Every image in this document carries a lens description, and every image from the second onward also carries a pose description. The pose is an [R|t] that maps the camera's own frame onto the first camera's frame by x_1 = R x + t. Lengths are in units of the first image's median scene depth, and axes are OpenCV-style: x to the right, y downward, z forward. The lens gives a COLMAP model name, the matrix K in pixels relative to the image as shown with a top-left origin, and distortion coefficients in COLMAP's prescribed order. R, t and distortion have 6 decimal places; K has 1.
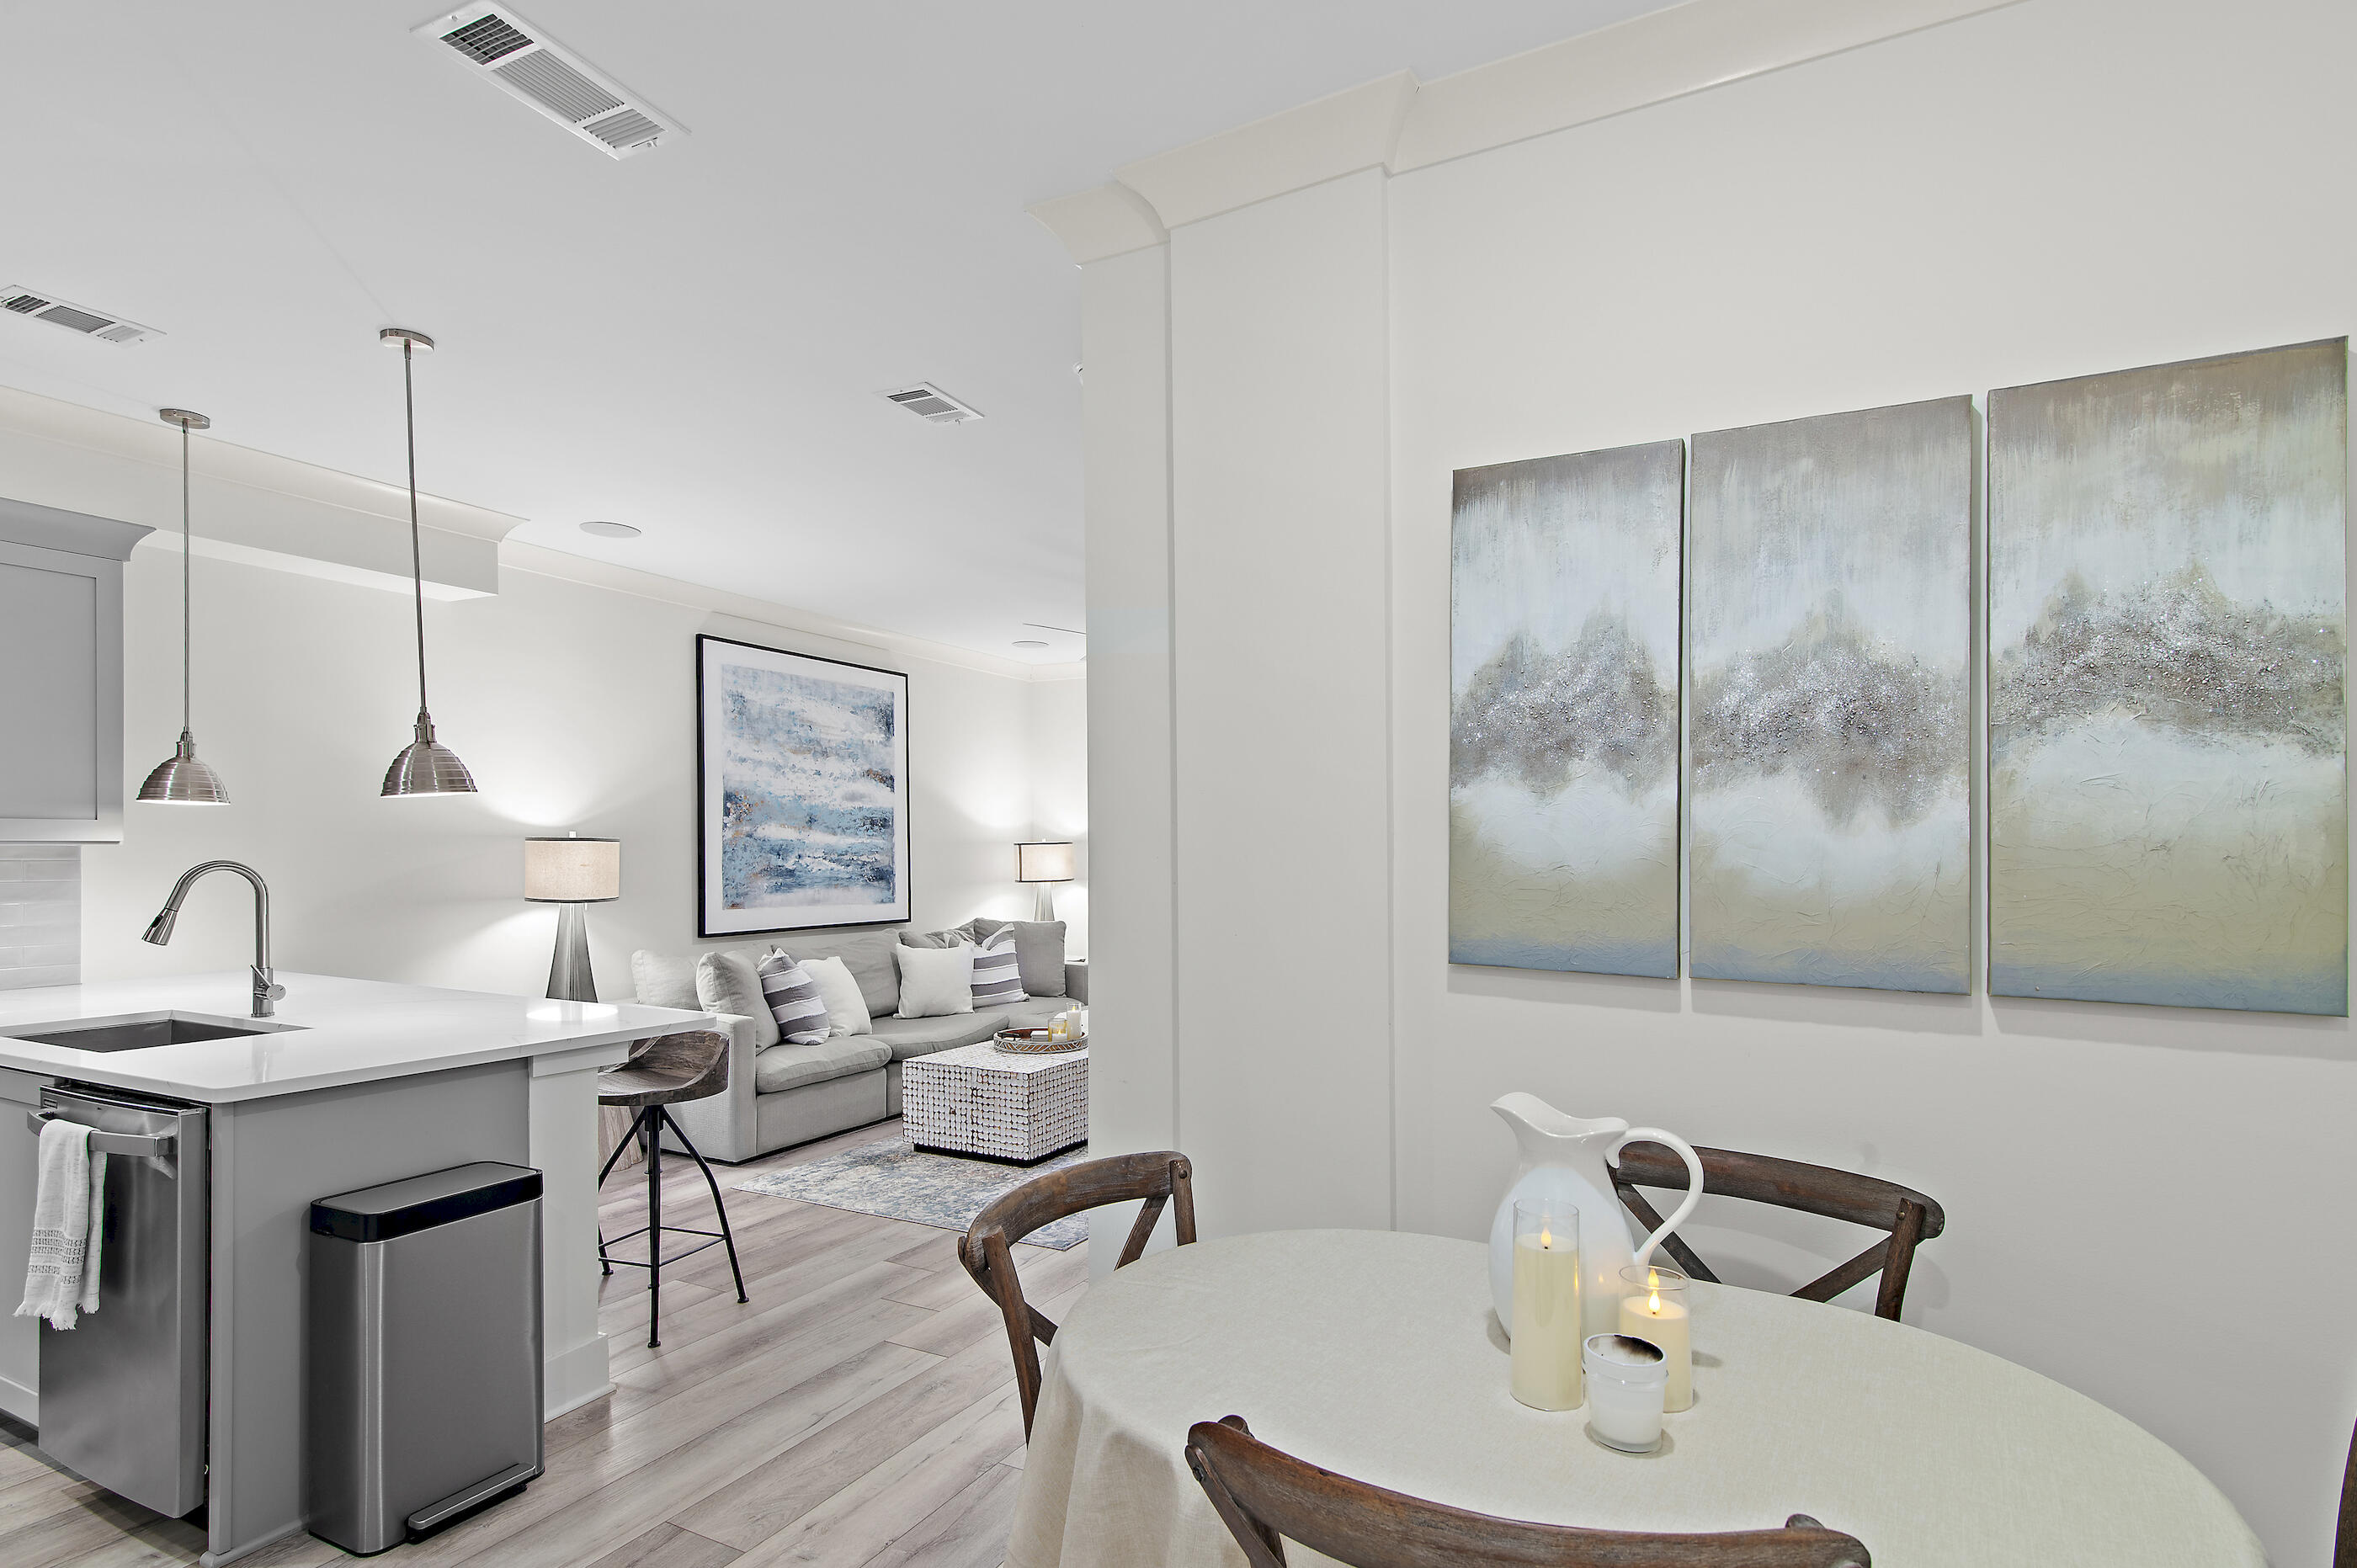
lens RADIAL K [[1158.4, 0, 1184.5], [0, 1158.4, 852.8], [0, 0, 1]] dist [0.010384, 0.003442]
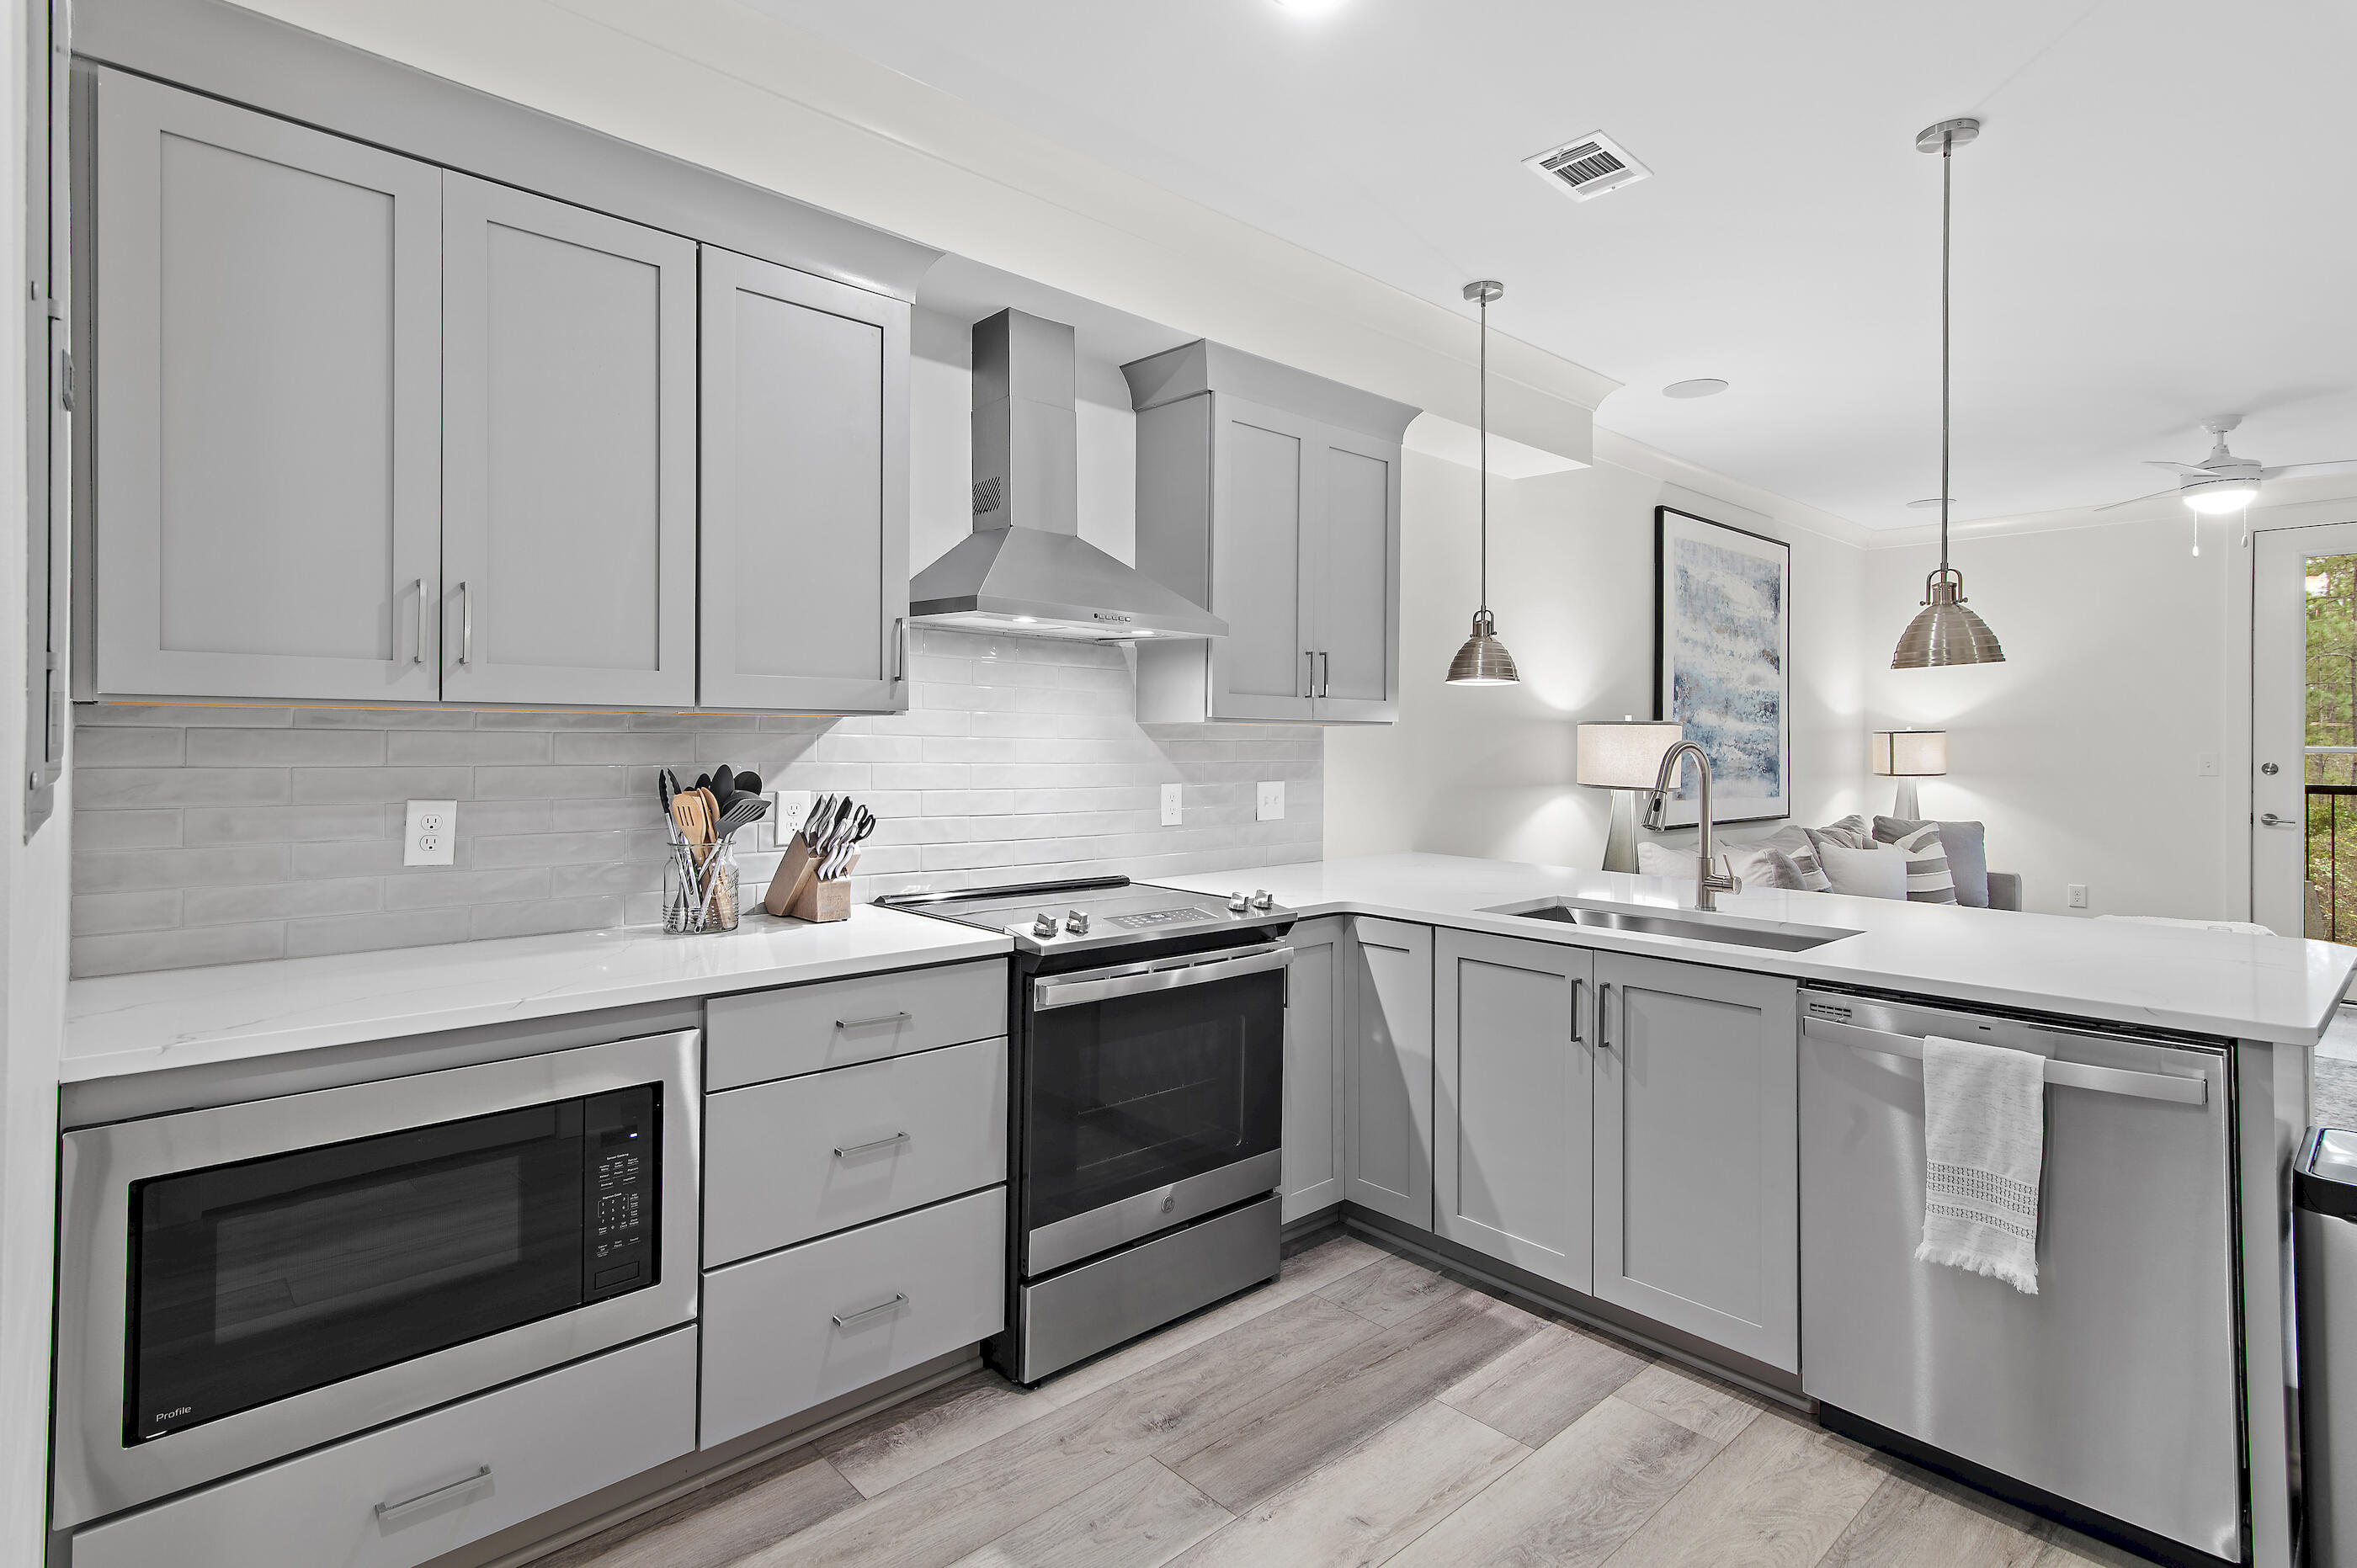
lens RADIAL K [[1158.4, 0, 1223.6], [0, 1158.4, 747.2], [0, 0, 1]] dist [0.010384, 0.003442]
pose [[0.946832, 0.007331, -0.321644, -1.358338], [-0.006946, 0.999973, 0.002343, 0.019274], [0.321652, 0.000016, 0.946858, 0.012397]]
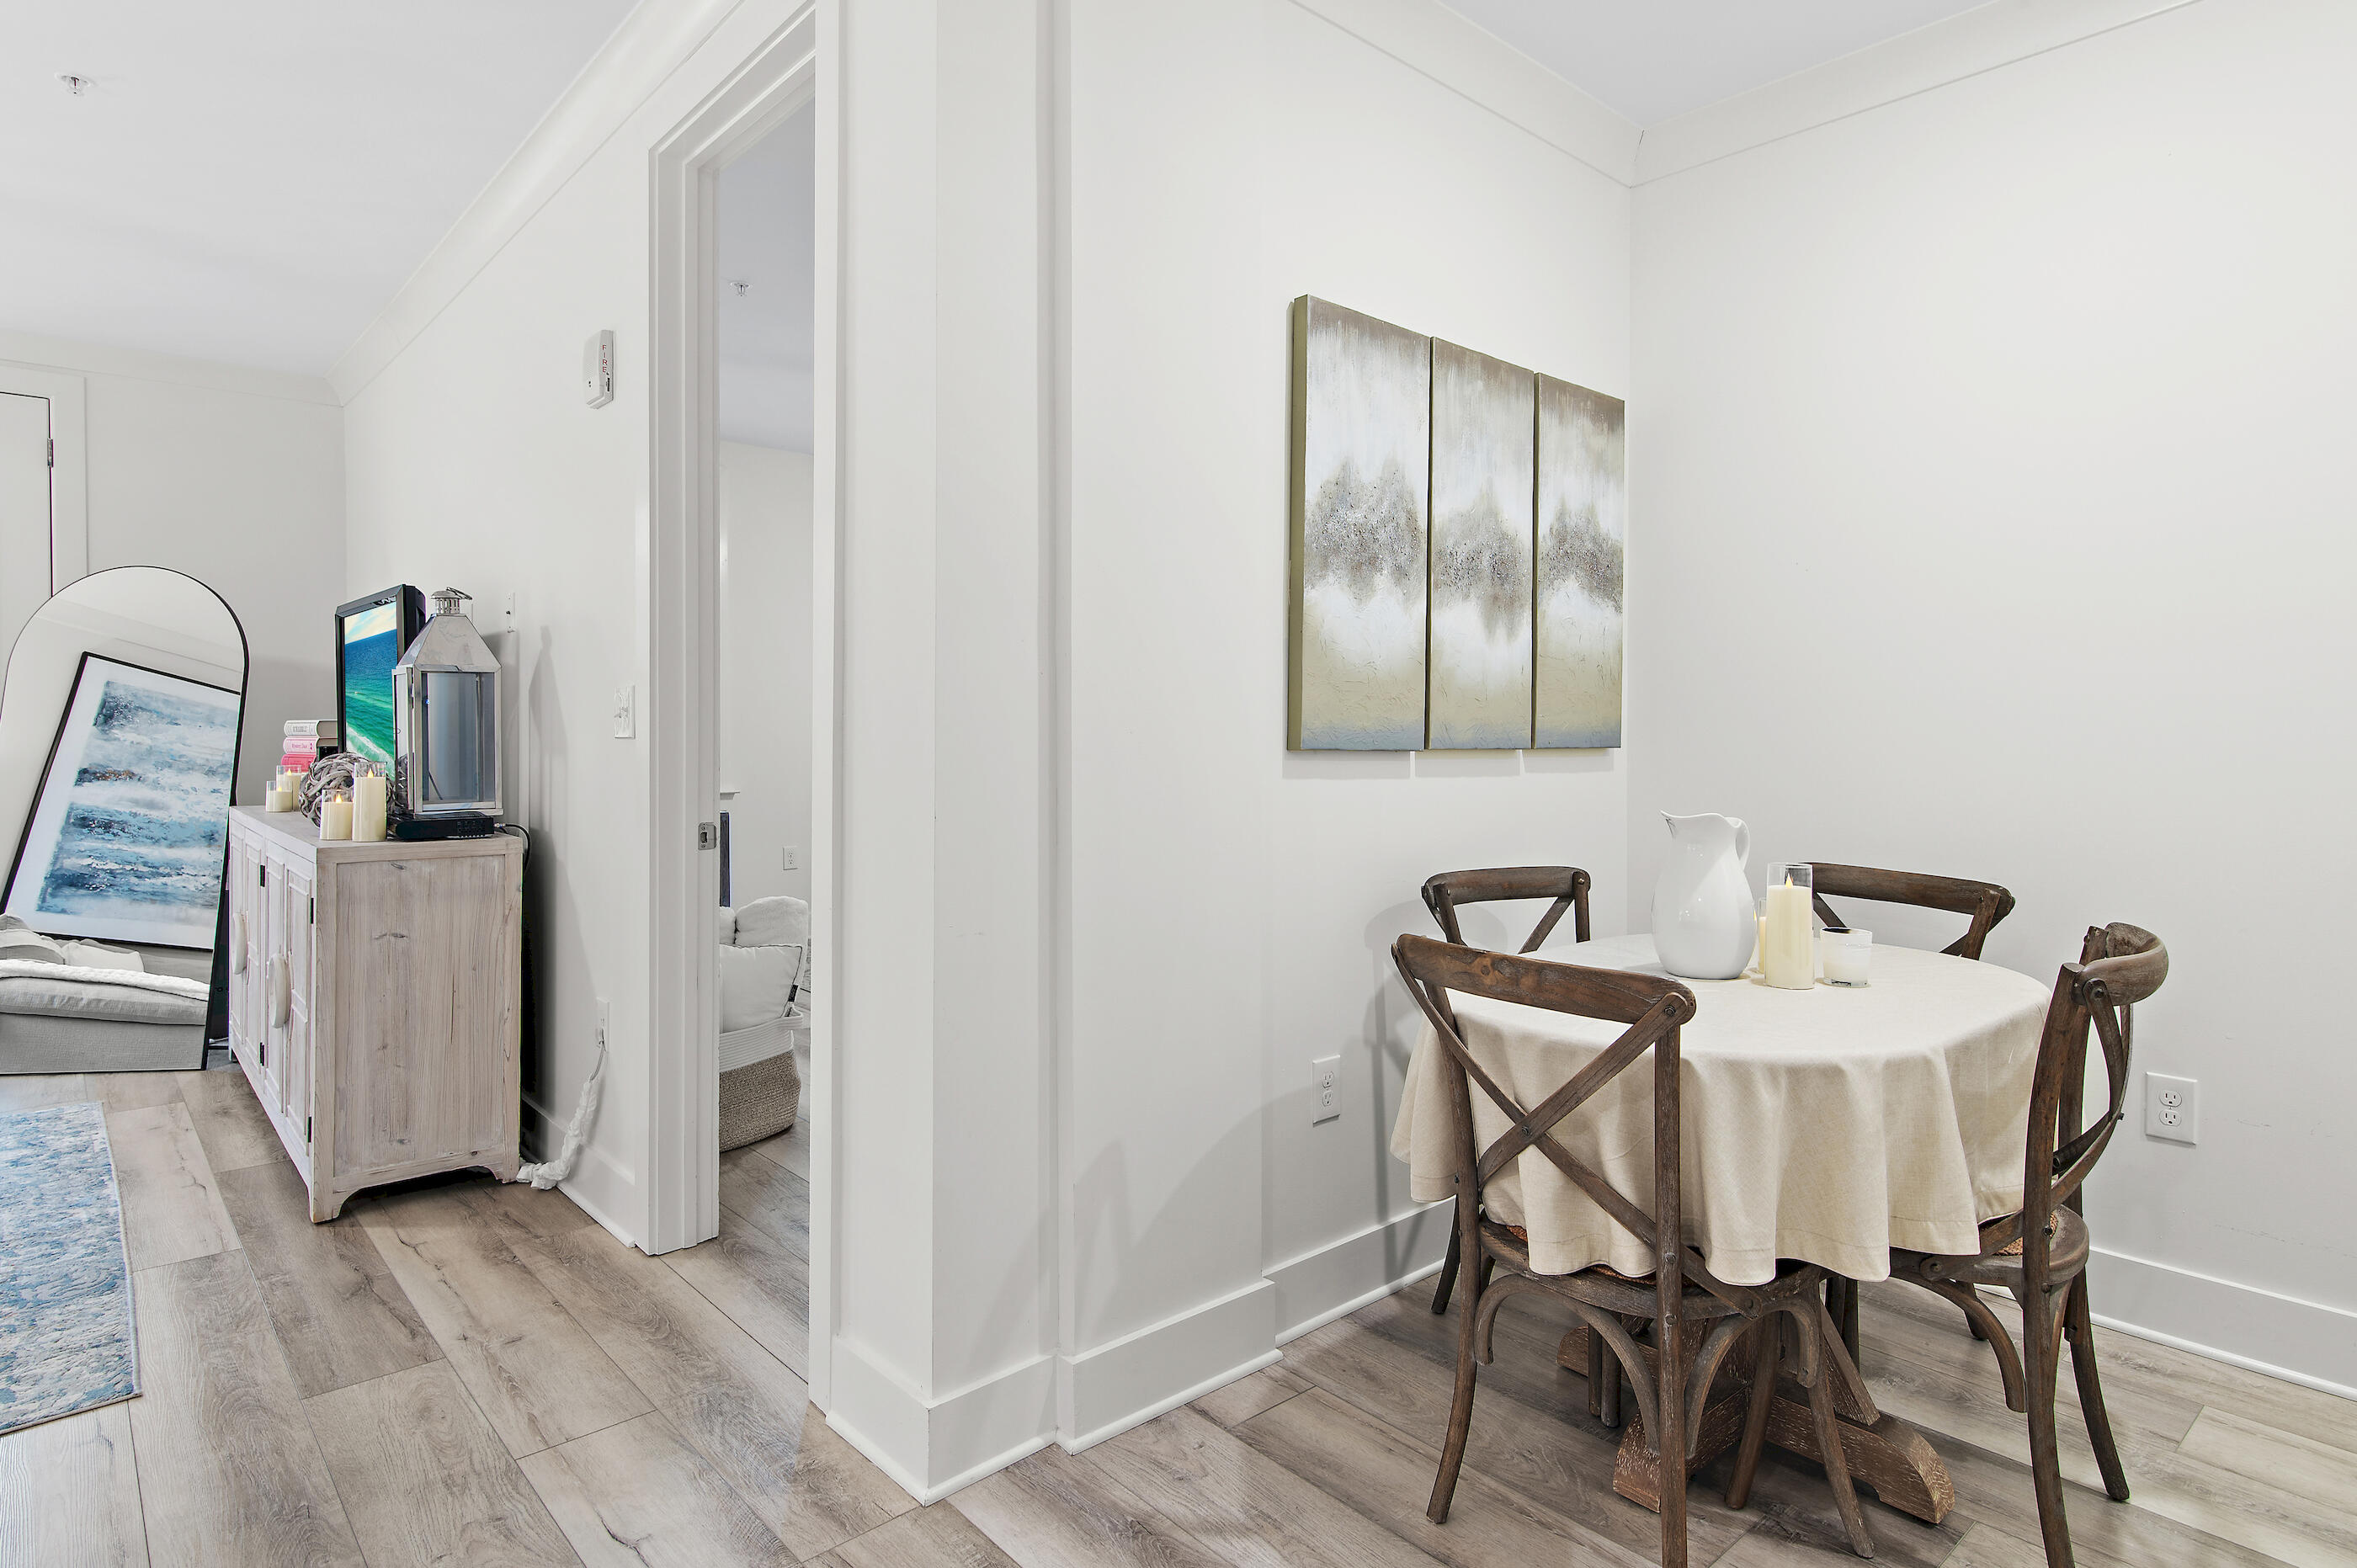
lens RADIAL K [[1267.3, 0, 1195.2], [0, 1267.3, 746.6], [0, 0, 1]] dist [0.002667, 0.000536]
pose [[0.352709, -0.018947, 0.935541, -0.939845], [0.000836, 0.999801, 0.019934, 0.070721], [-0.935733, -0.006248, 0.352654, 0.691220]]
